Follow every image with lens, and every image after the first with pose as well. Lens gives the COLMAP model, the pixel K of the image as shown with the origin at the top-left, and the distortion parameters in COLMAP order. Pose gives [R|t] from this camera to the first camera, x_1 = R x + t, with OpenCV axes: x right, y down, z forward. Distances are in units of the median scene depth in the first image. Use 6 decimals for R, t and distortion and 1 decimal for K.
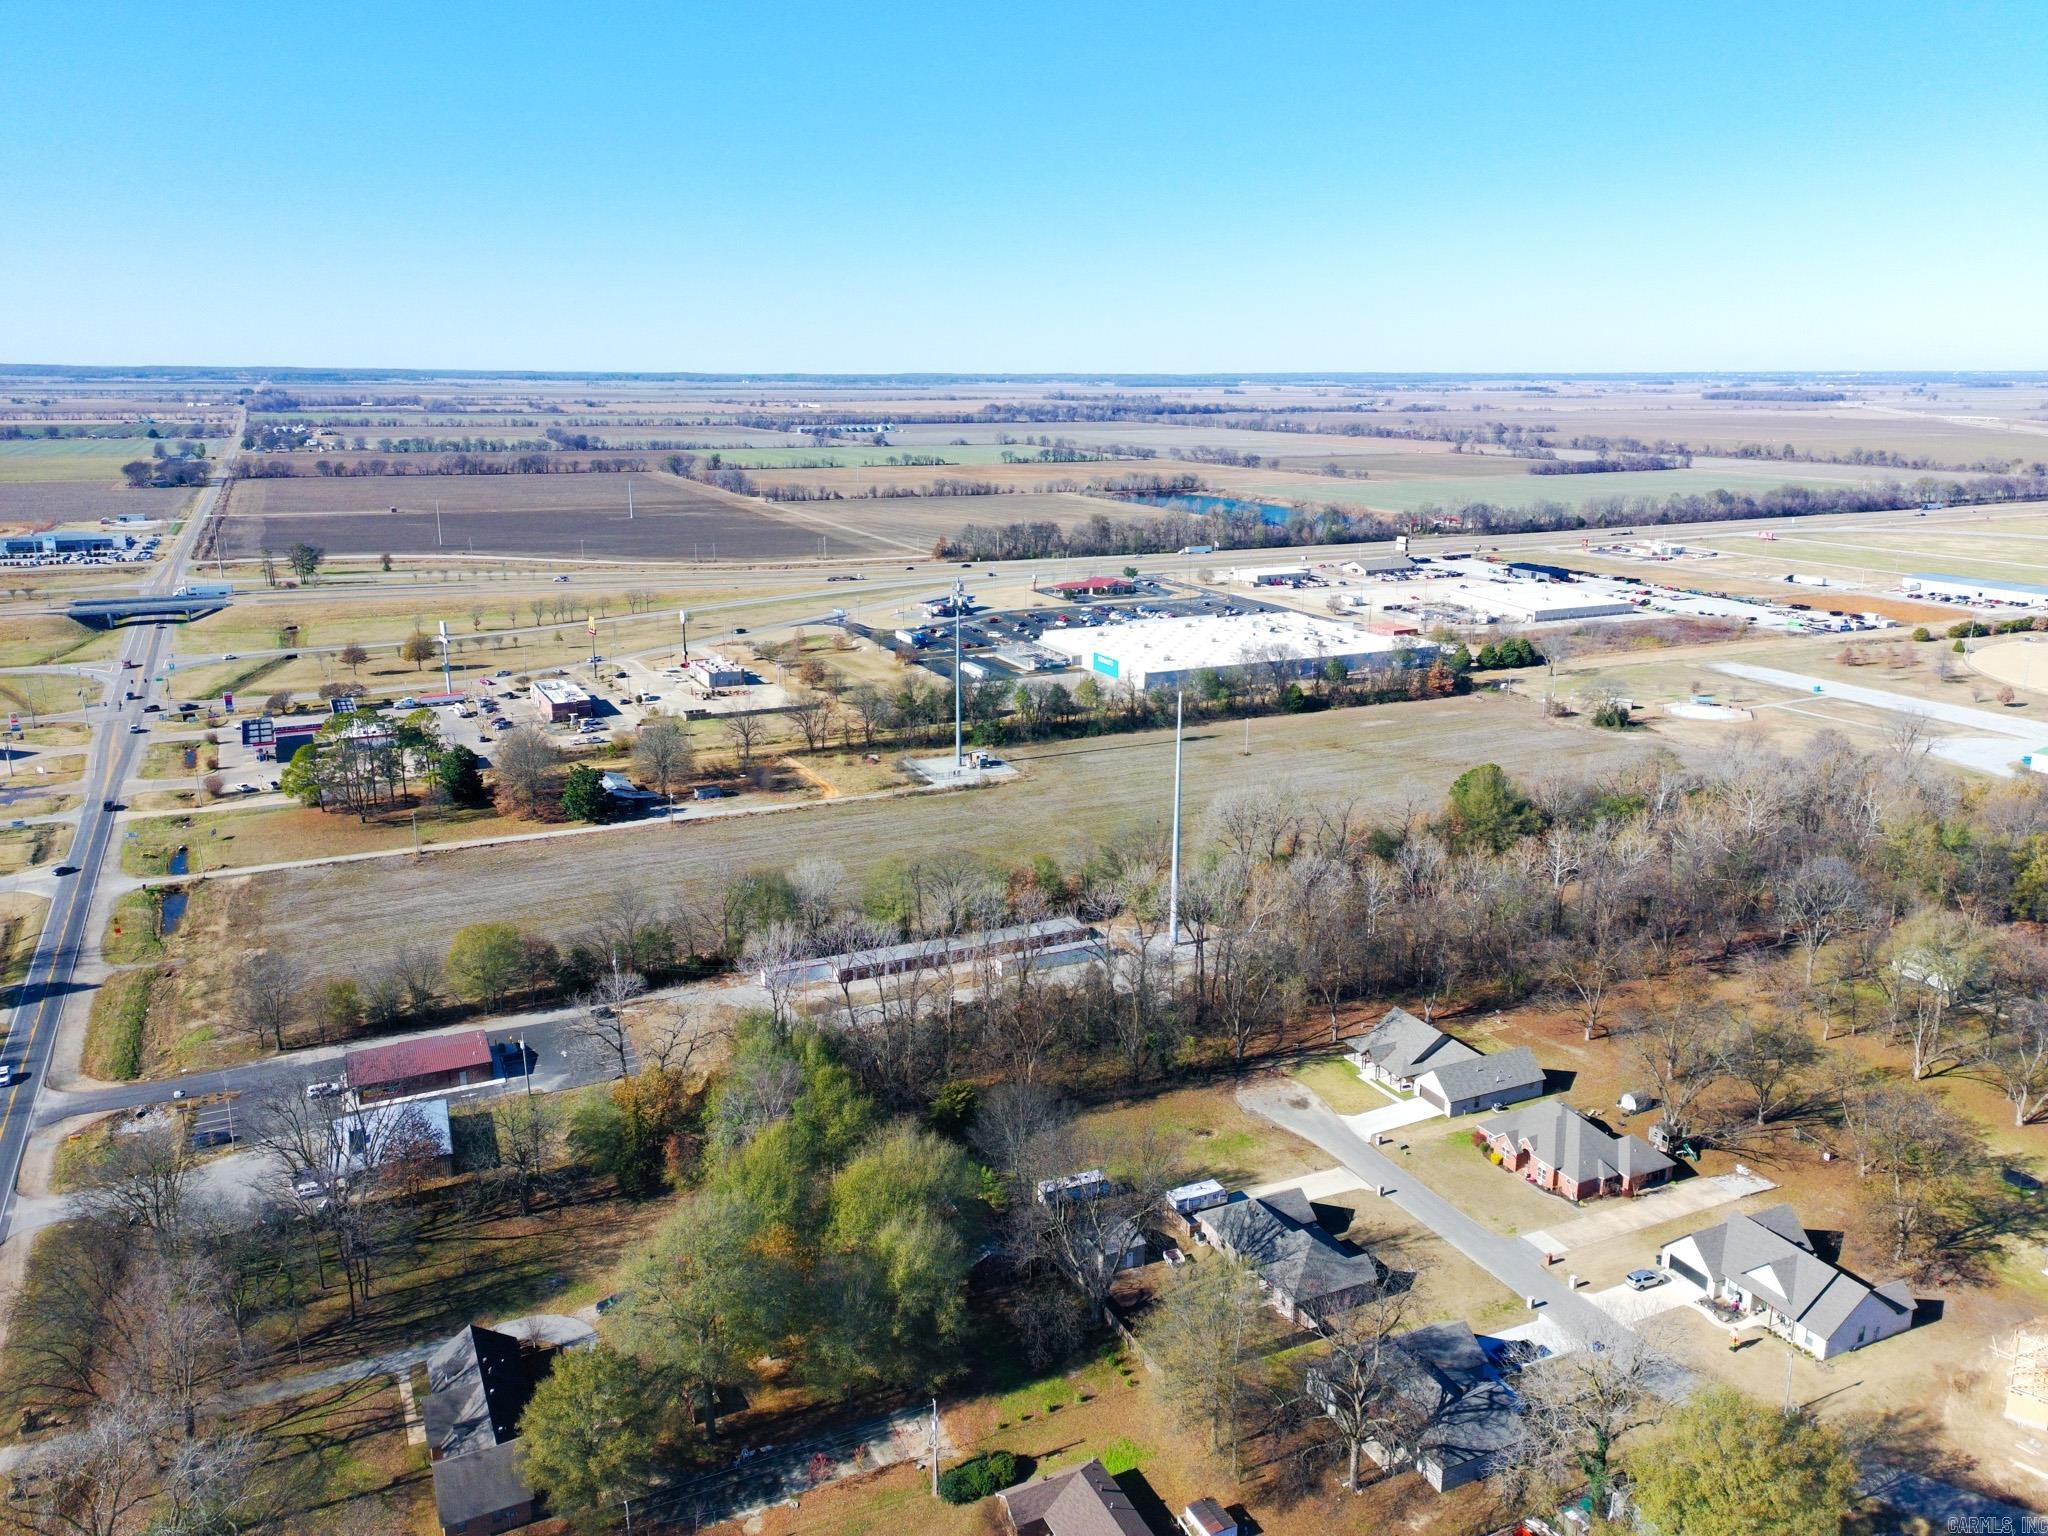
lens RADIAL K [[1504.2, 0, 1041.5], [0, 1504.2, 760.2], [0, 0, 1]] dist [0.076630, -0.060676]
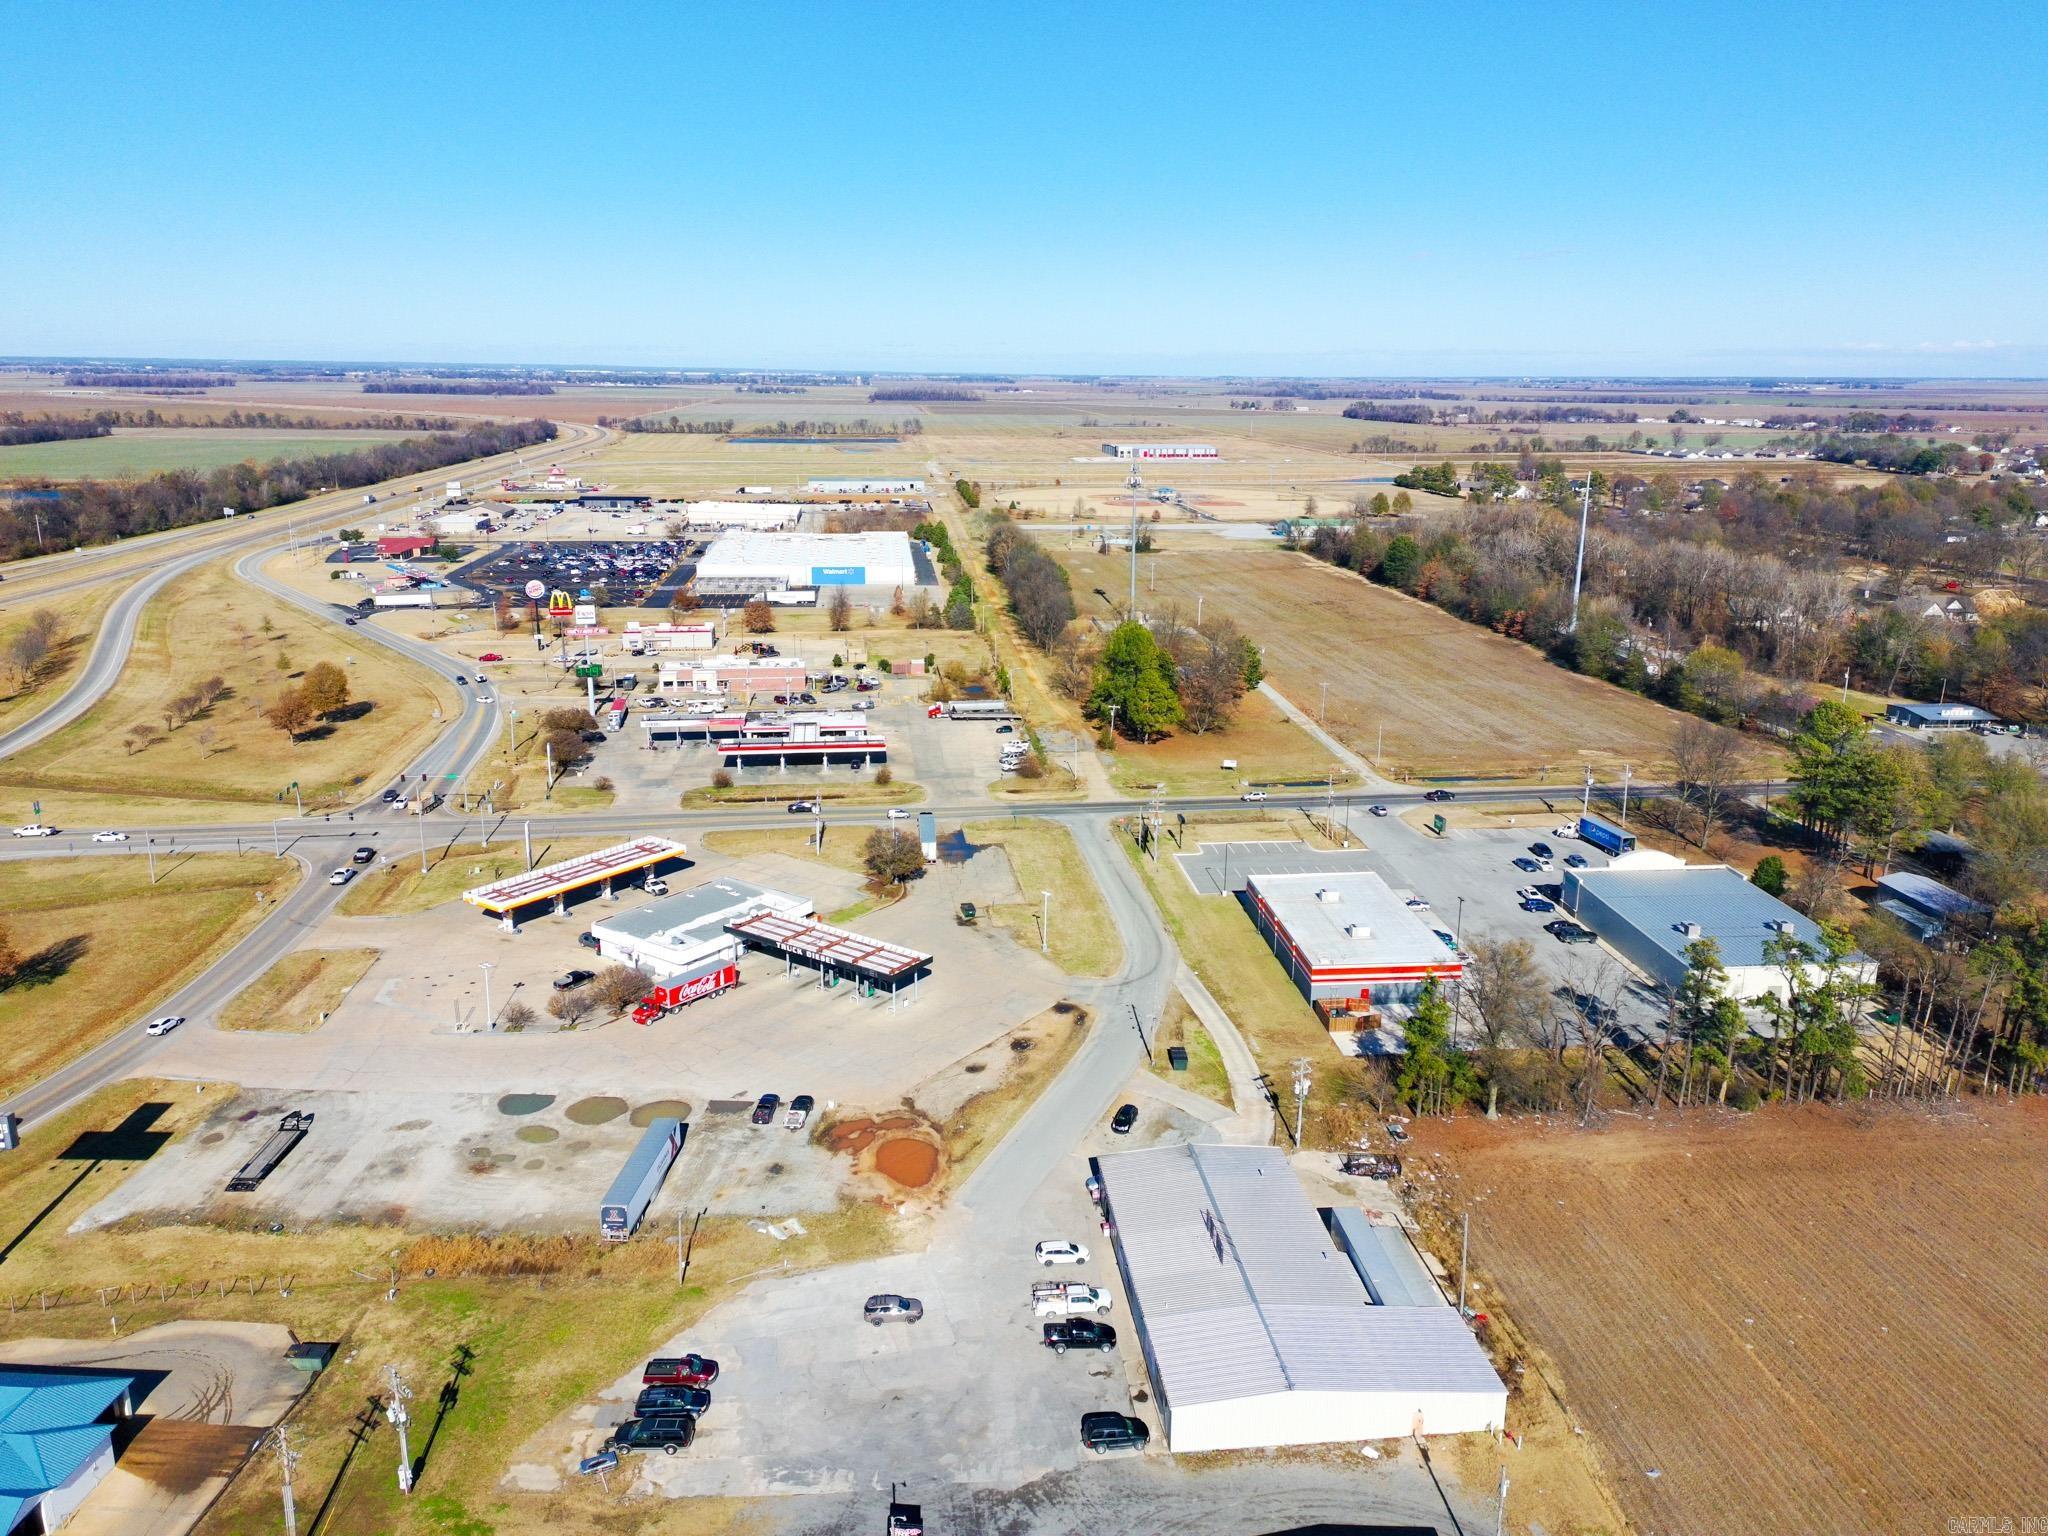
lens RADIAL K [[1504.2, 0, 1041.5], [0, 1504.2, 760.2], [0, 0, 1]] dist [0.076630, -0.060676]
pose [[0.328254, -0.237796, 0.914167, -0.590842], [0.229925, 0.958800, 0.166846, -0.054145], [-0.916179, 0.155422, 0.369406, 0.331654]]
